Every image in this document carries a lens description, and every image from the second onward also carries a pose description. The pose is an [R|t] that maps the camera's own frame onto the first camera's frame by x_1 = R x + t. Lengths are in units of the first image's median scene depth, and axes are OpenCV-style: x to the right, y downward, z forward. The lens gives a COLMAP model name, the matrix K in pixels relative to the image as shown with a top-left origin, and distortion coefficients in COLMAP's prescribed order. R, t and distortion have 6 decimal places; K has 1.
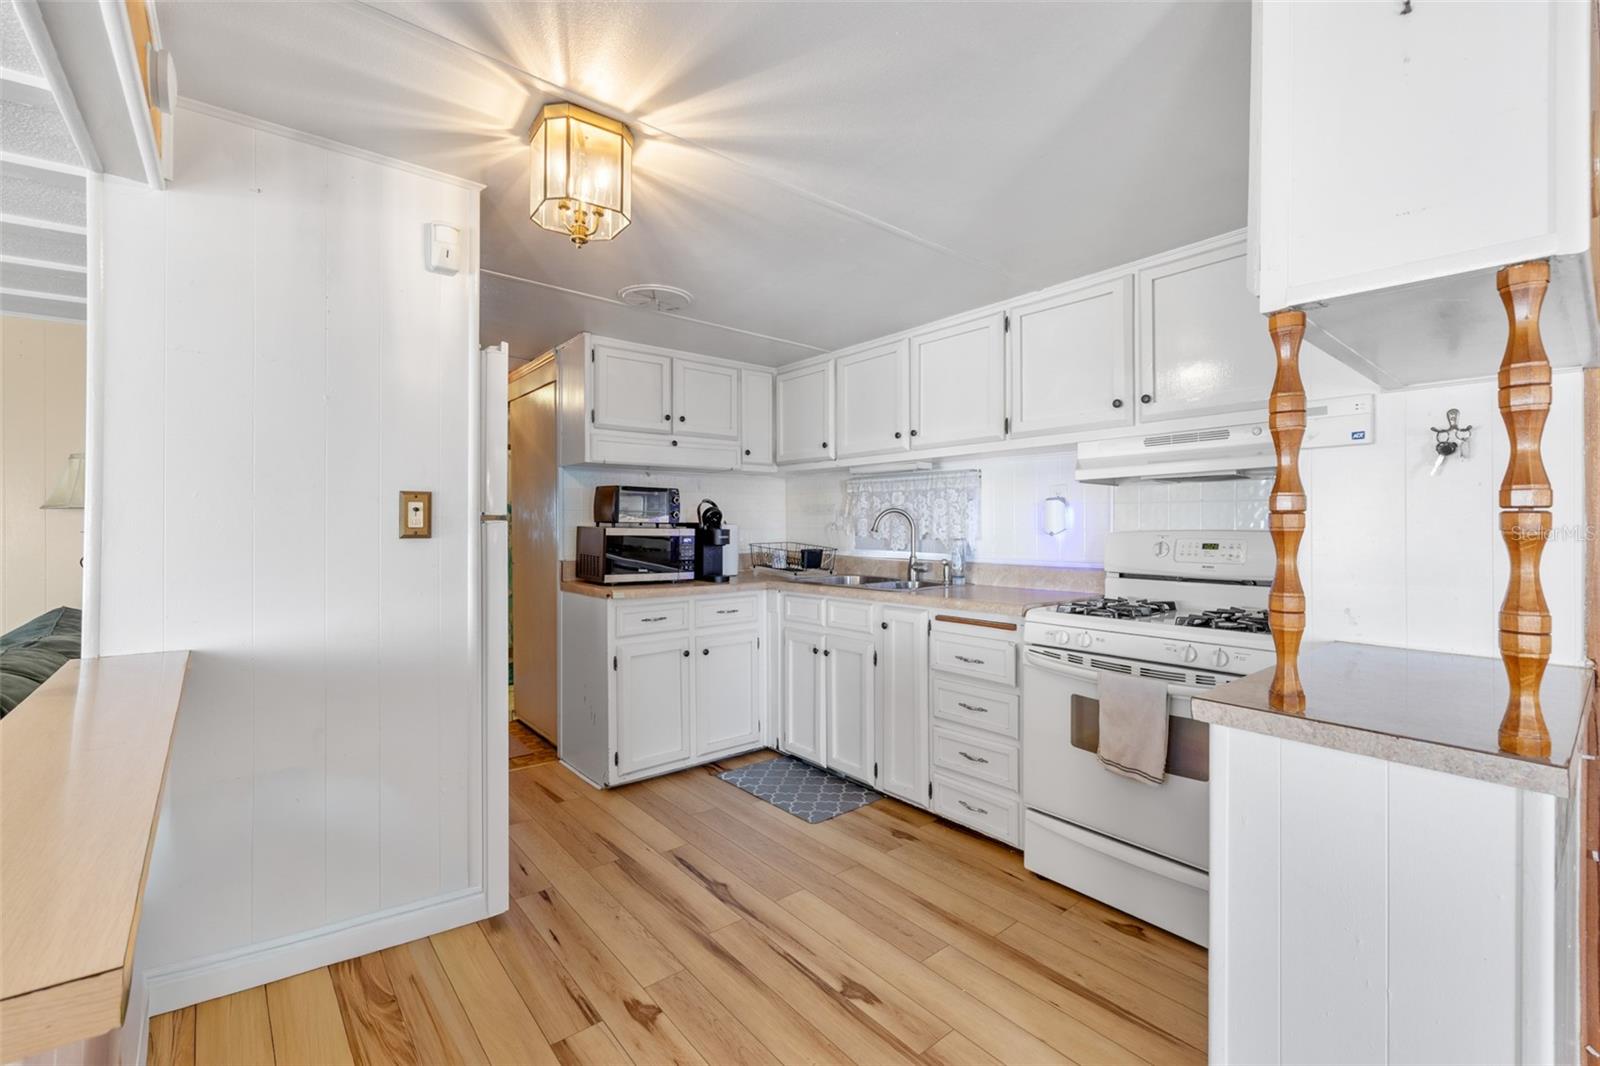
lens RADIAL K [[675.8, 0, 782.8], [0, 675.8, 521.8], [0, 0, 1]] dist [0.004523, -0.001546]
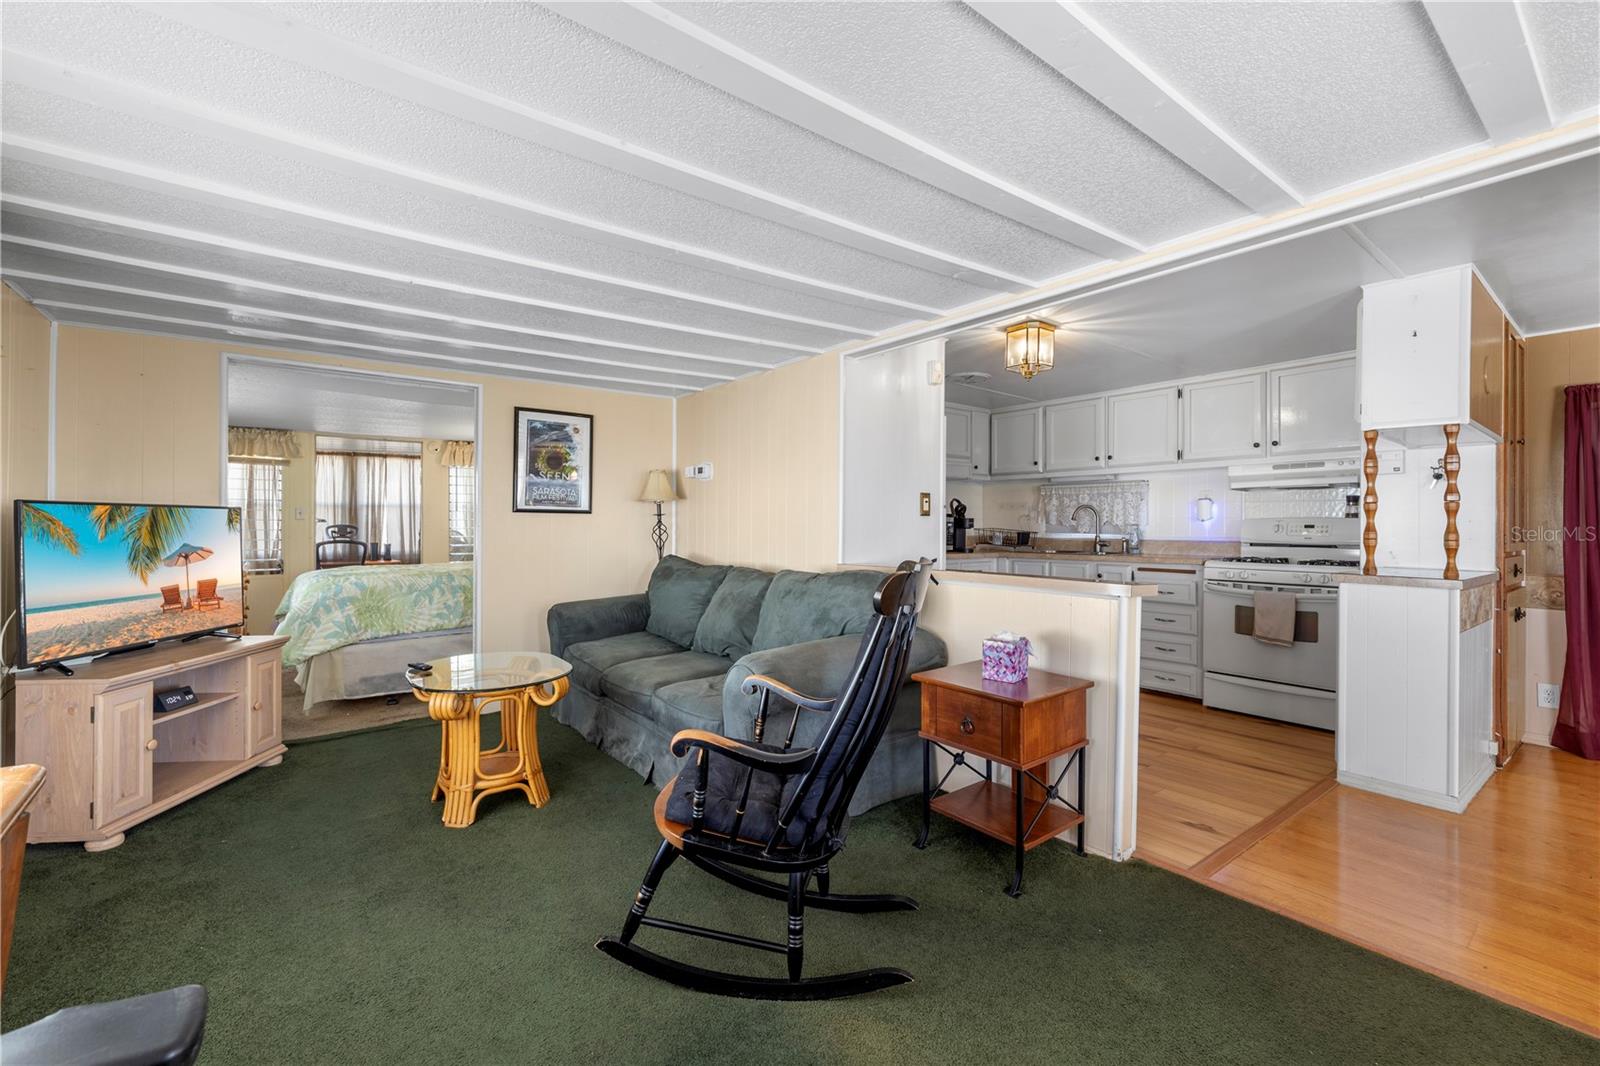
lens RADIAL K [[675.8, 0, 789.1], [0, 675.8, 520.6], [0, 0, 1]] dist [0.004523, -0.001546]
pose [[0.999698, 0.006800, -0.023599, -0.586187], [-0.006877, 0.999971, -0.003175, 0.031372], [0.023576, 0.003337, 0.999716, -0.682242]]
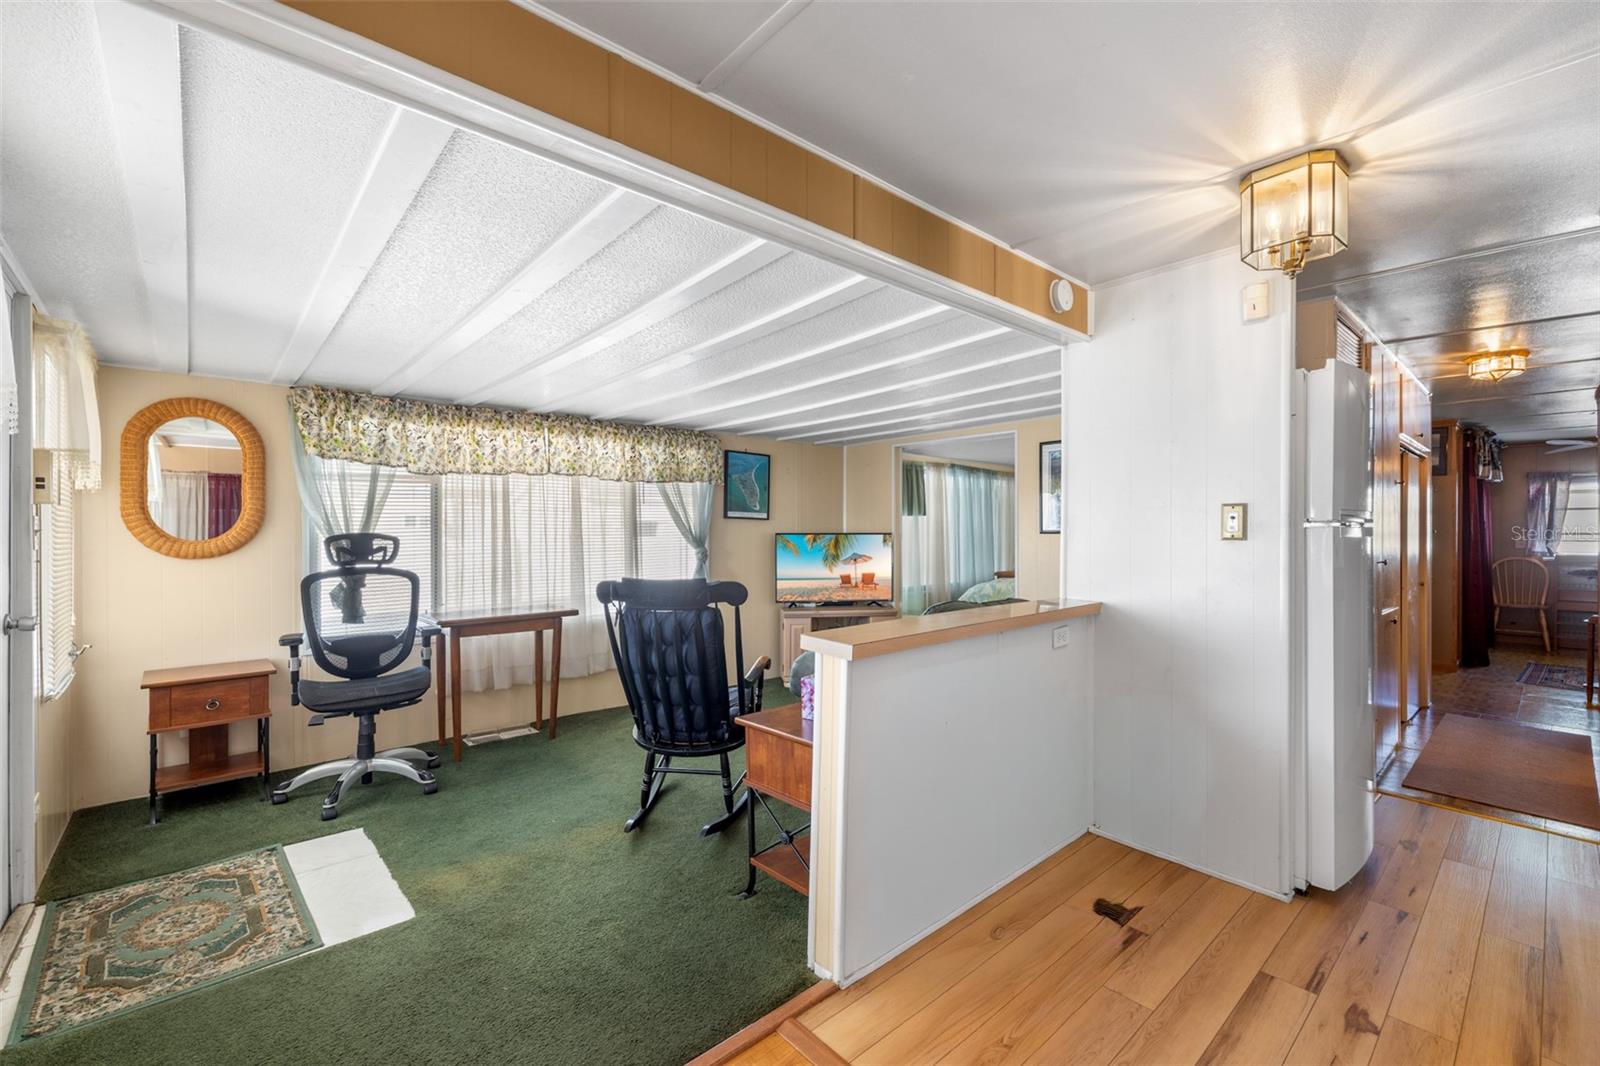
lens RADIAL K [[675.8, 0, 819.2], [0, 675.8, 532.6], [0, 0, 1]] dist [0.004523, -0.001546]
pose [[0.063879, 0.003647, -0.997951, 0.436740], [0.003842, 0.999985, 0.003901, 0.001459], [0.997950, -0.004084, 0.063864, 0.089684]]
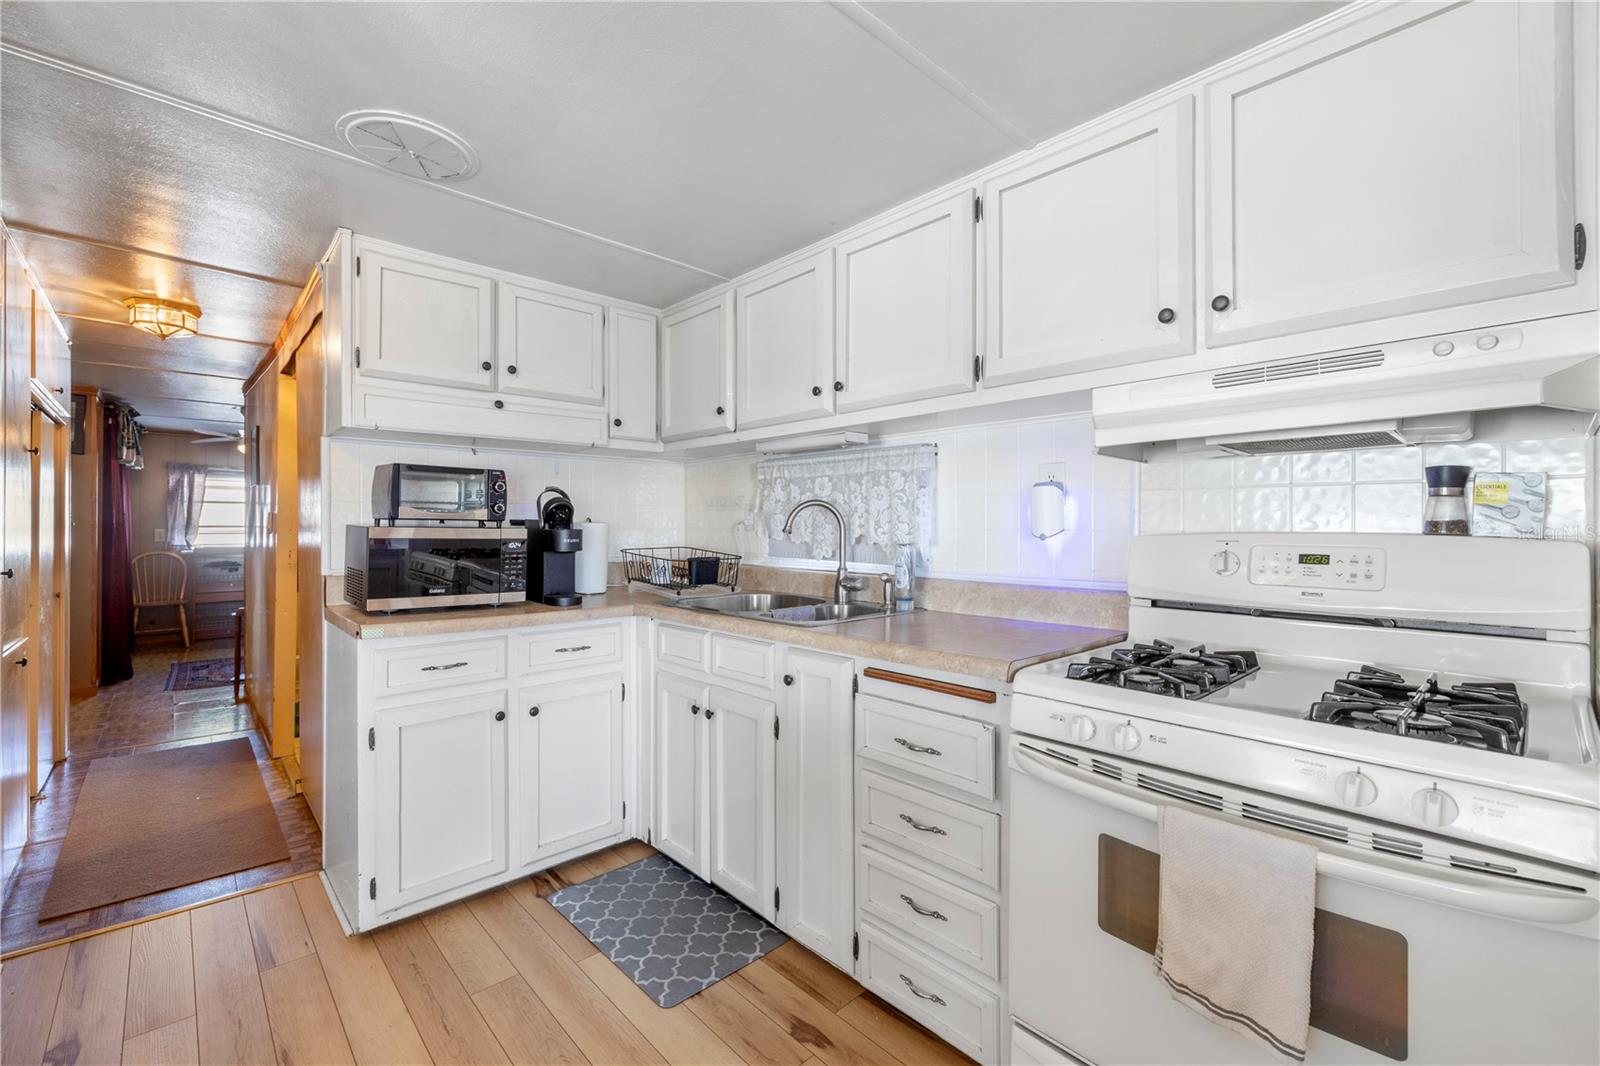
lens RADIAL K [[675.8, 0, 779.9], [0, 675.8, 522.5], [0, 0, 1]] dist [0.004523, -0.001546]
pose [[0.998472, 0.002647, 0.055198, 0.110803], [-0.002677, 0.999996, 0.000466, 0.004099], [-0.055197, -0.000613, 0.998475, 0.373738]]
